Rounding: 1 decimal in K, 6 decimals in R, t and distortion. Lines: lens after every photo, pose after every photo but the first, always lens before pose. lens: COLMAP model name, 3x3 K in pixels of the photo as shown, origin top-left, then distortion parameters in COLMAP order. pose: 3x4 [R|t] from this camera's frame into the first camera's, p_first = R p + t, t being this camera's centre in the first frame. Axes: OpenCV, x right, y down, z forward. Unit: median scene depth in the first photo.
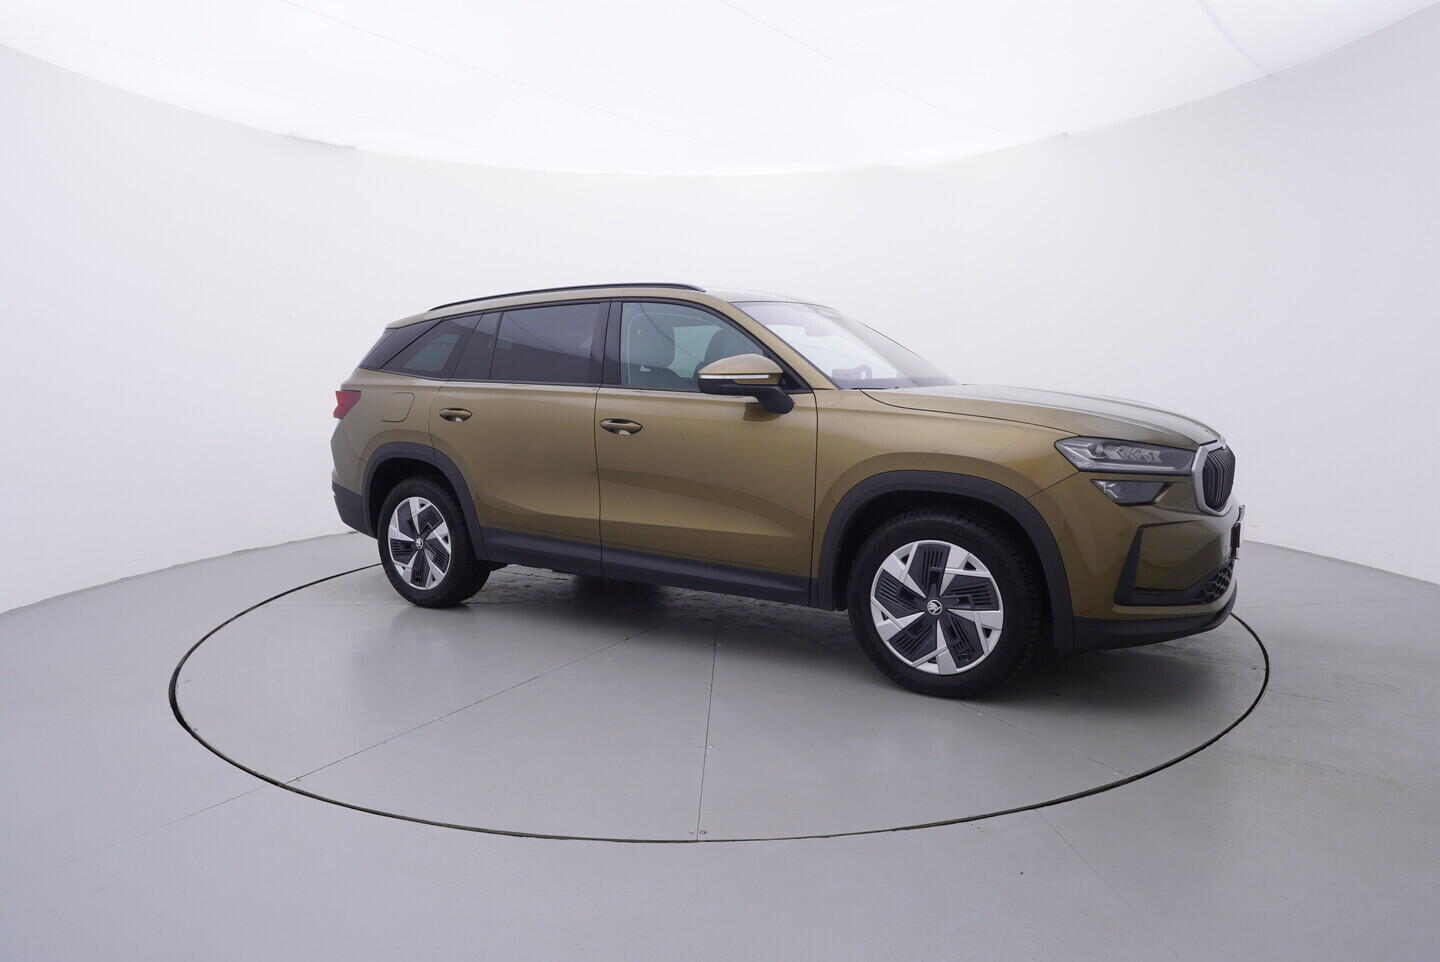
lens RADIAL K [[921.6, 0, 709.8], [0, 921.6, 496.9], [0, 0, 1]] dist [-0.059944, -0.001451]
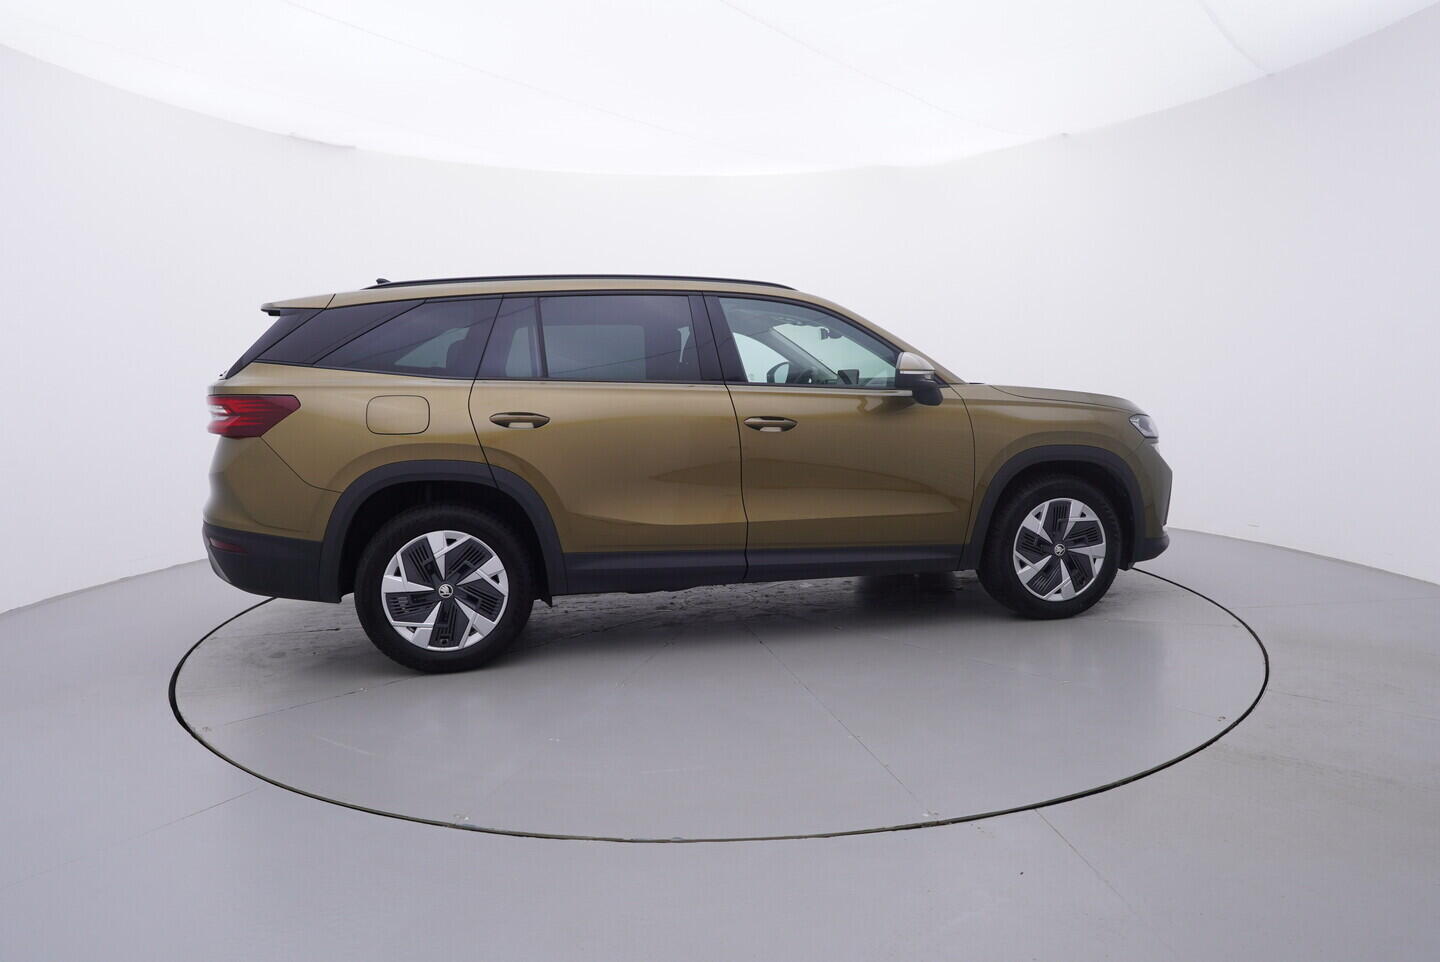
lens RADIAL K [[921.6, 0, 723.7], [0, 921.6, 474.3], [0, 0, 1]] dist [-0.059944, -0.001451]
pose [[0.705461, -0.078762, 0.704359, -0.809888], [0.096977, 0.995186, 0.014154, -0.040787], [-0.702083, 0.058322, 0.709703, 0.337206]]
